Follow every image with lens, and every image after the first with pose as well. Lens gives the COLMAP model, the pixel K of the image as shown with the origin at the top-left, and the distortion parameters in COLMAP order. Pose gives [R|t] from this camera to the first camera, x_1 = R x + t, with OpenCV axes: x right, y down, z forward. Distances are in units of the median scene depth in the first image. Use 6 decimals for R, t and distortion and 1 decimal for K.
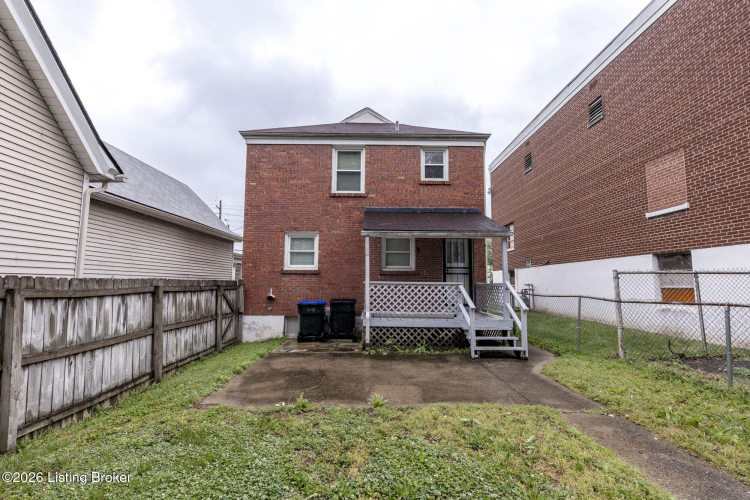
lens RADIAL K [[336.6, 0, 375.0], [0, 336.6, 250.0], [0, 0, 1]] dist [0.000543, -0.000161]
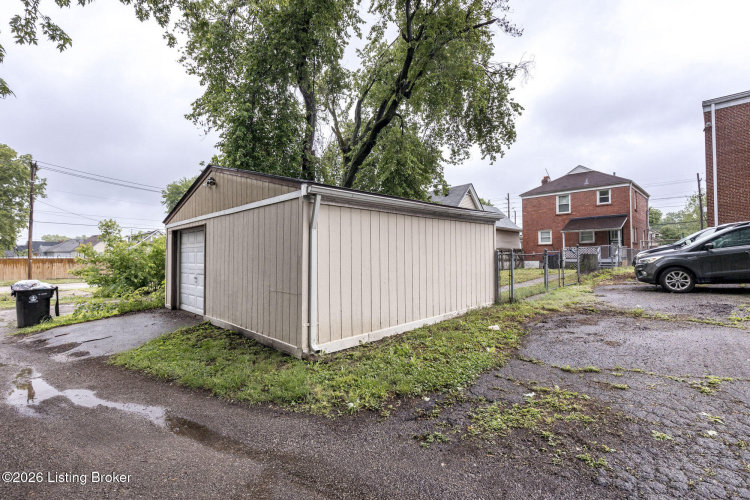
lens RADIAL K [[336.6, 0, 375.0], [0, 336.6, 250.0], [0, 0, 1]] dist [0.000543, -0.000161]
pose [[0.695843, -0.024491, -0.717777, 0.745191], [0.080467, 0.995784, 0.044032, -0.118796], [0.713672, -0.088396, 0.694880, -1.796138]]
